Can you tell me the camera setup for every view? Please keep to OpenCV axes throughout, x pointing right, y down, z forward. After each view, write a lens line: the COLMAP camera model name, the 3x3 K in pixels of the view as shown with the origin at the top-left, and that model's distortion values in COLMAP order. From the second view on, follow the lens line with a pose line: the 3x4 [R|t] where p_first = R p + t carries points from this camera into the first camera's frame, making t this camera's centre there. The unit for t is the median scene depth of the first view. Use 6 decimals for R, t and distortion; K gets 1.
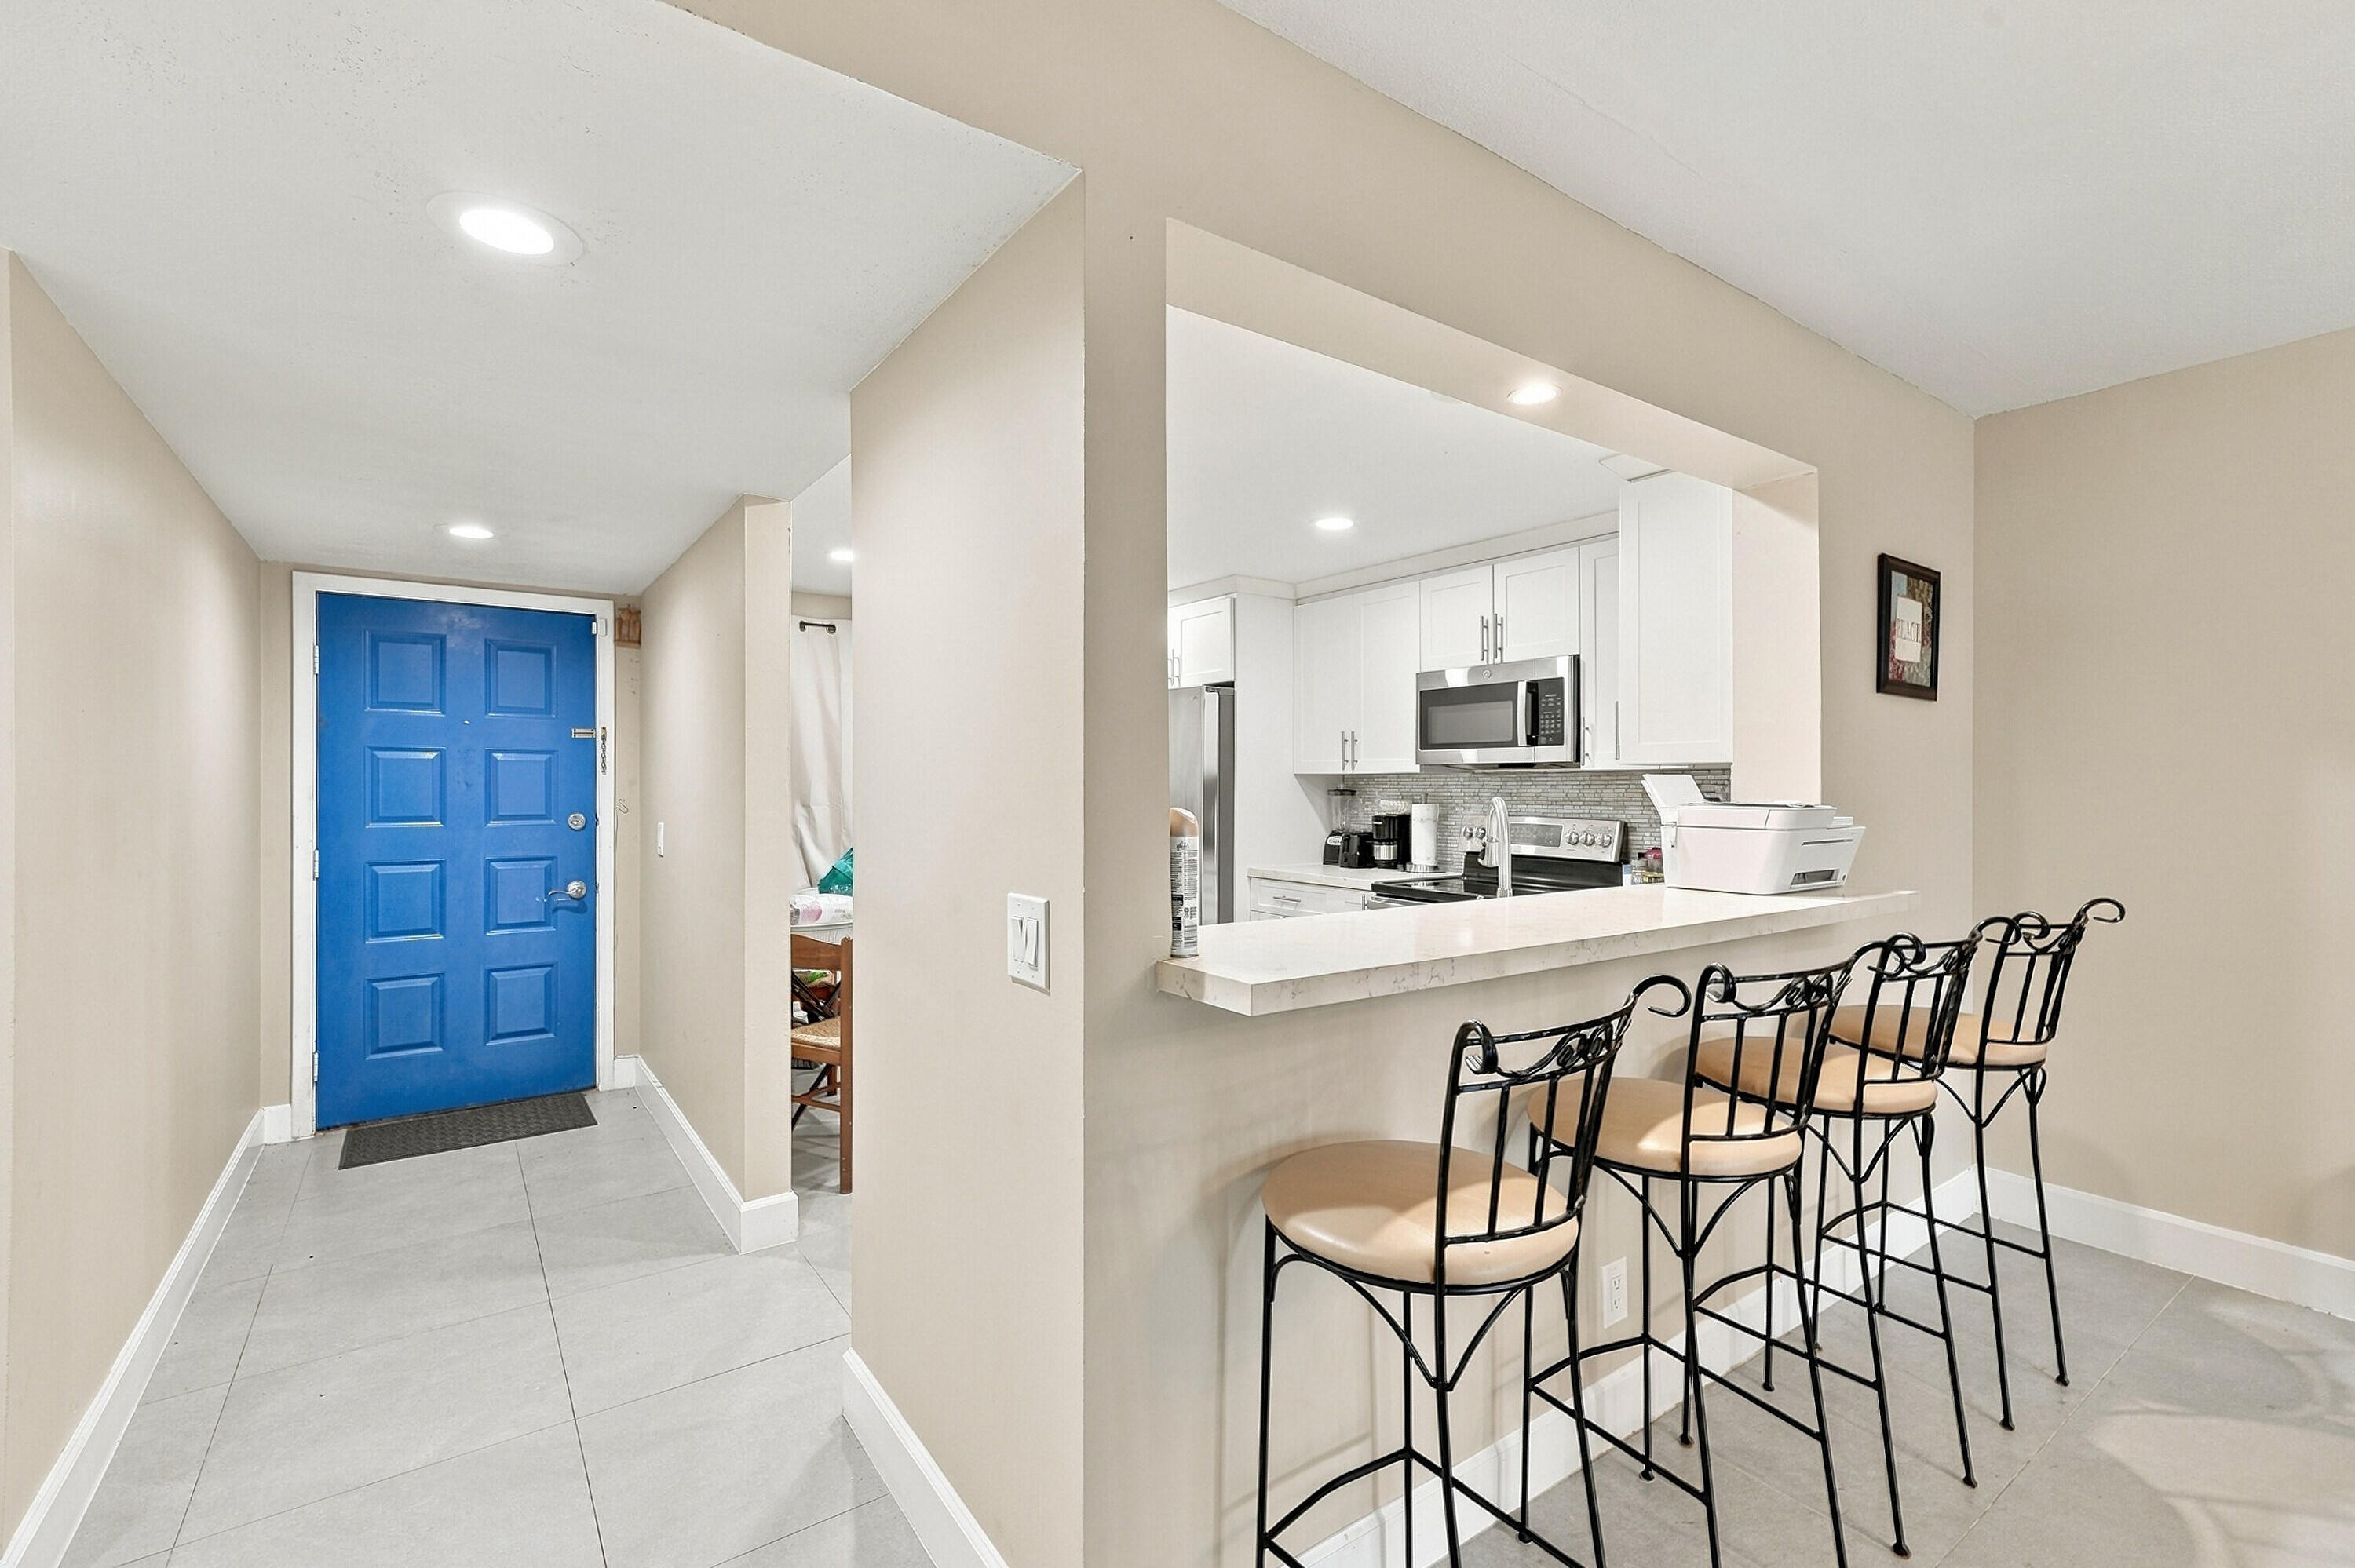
lens RADIAL K [[1049.2, 0, 1172.1], [0, 1049.2, 779.6], [0, 0, 1]] dist [0.001653, 0.000356]
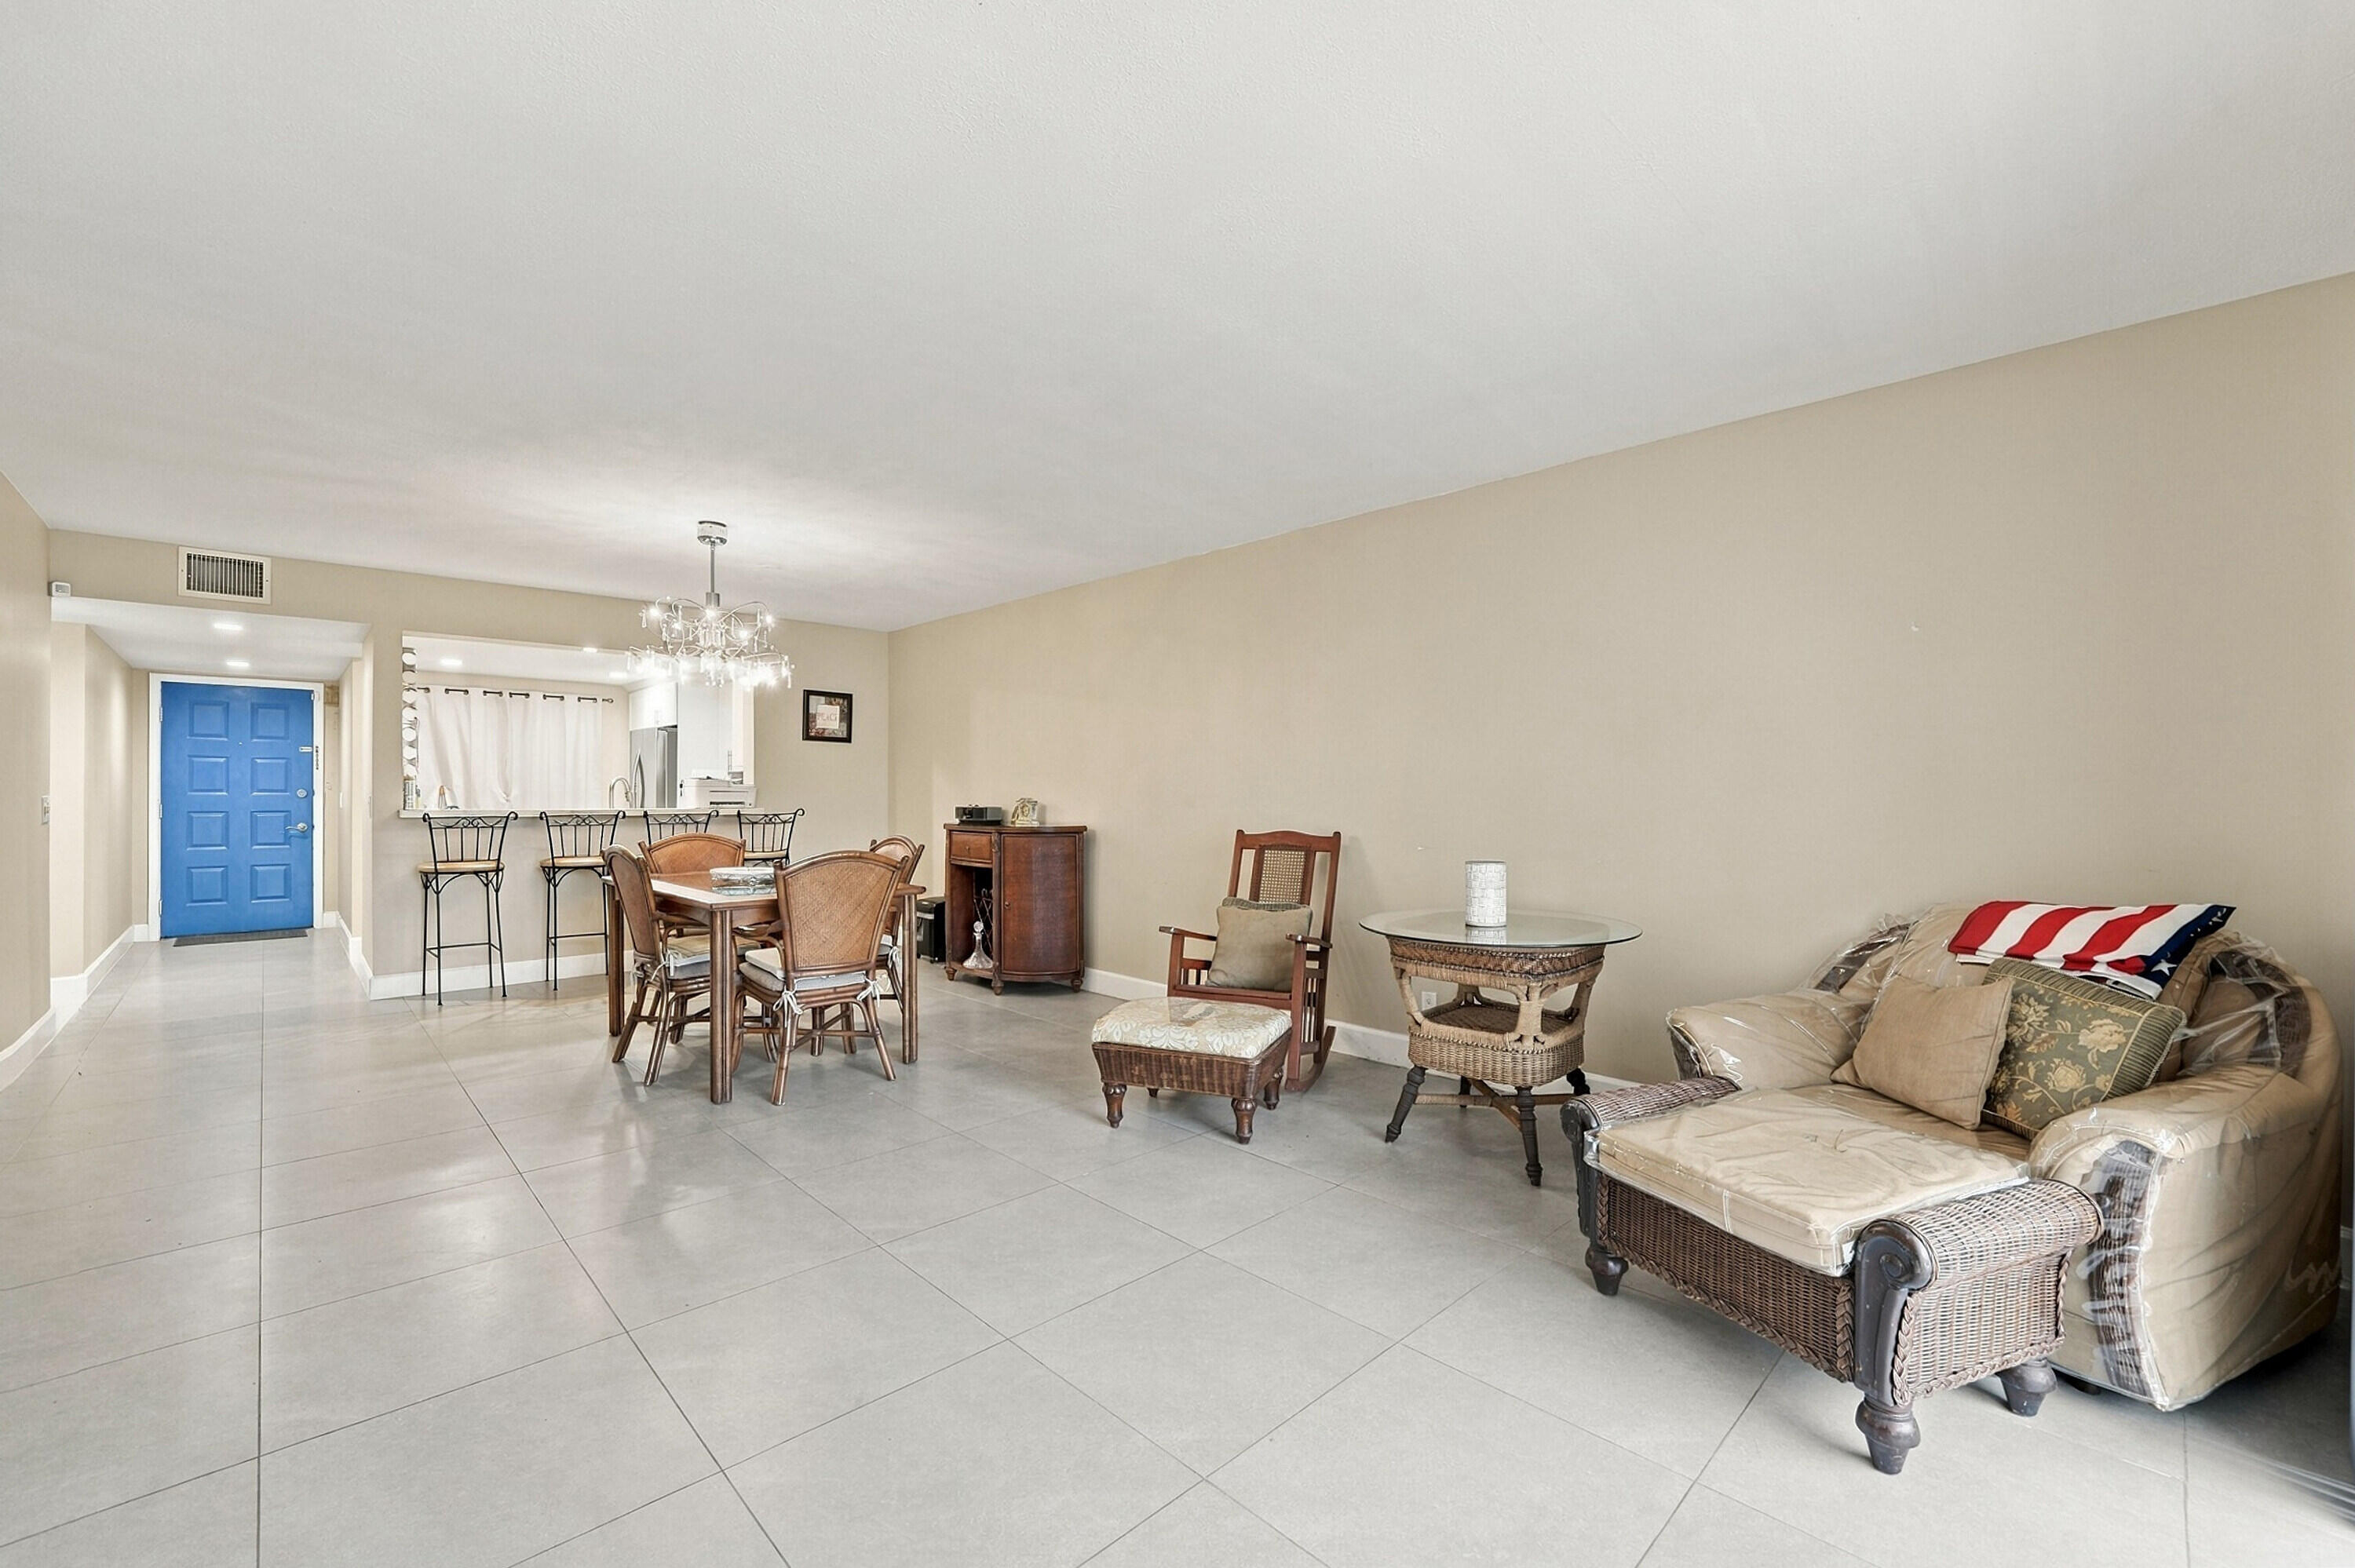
lens RADIAL K [[1049.2, 0, 1191.9], [0, 1049.2, 782.9], [0, 0, 1]] dist [0.001653, 0.000356]
pose [[0.993319, 0.002360, 0.115379, 0.901860], [-0.002263, 0.999997, -0.000974, 0.017977], [-0.115381, 0.000707, 0.993321, -1.207483]]
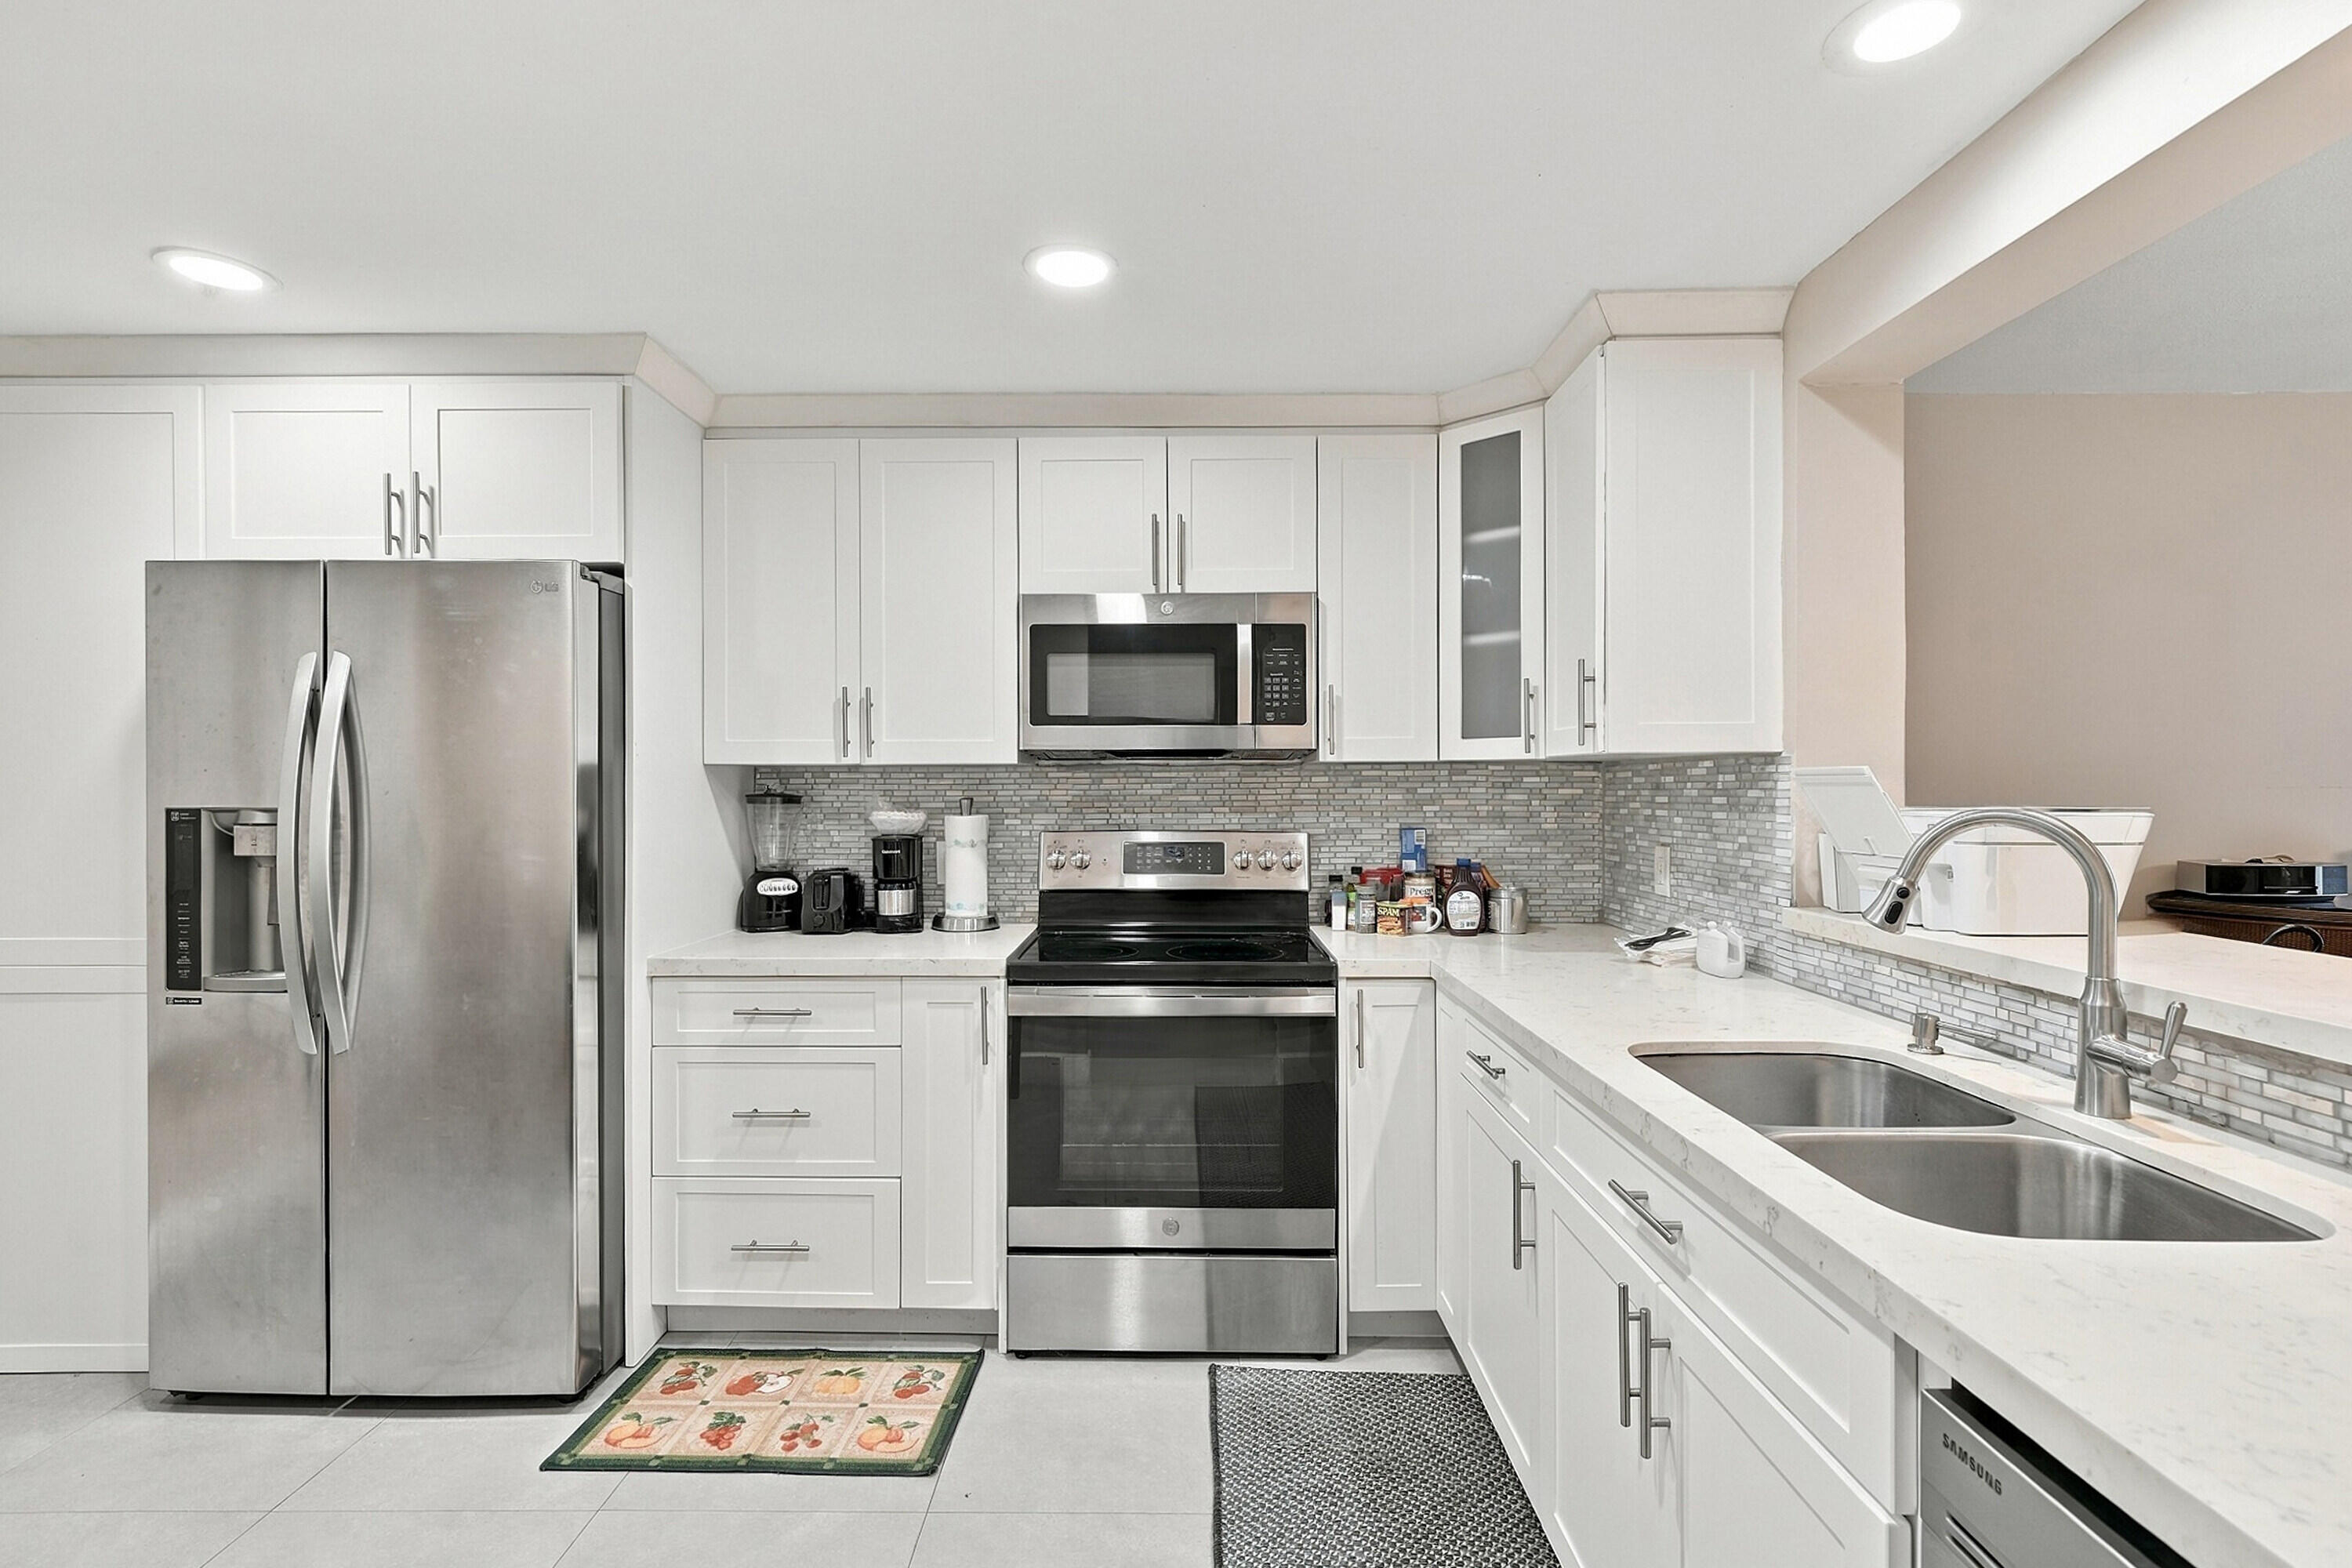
lens RADIAL K [[1048.0, 0, 1166.9], [0, 1048.0, 785.3], [0, 0, 1]] dist [0.001653, 0.000356]
pose [[0.594020, -0.006650, 0.804423, -0.196875], [0.000800, 0.999970, 0.007676, 0.000784], [-0.804450, -0.003917, 0.594008, 0.603538]]
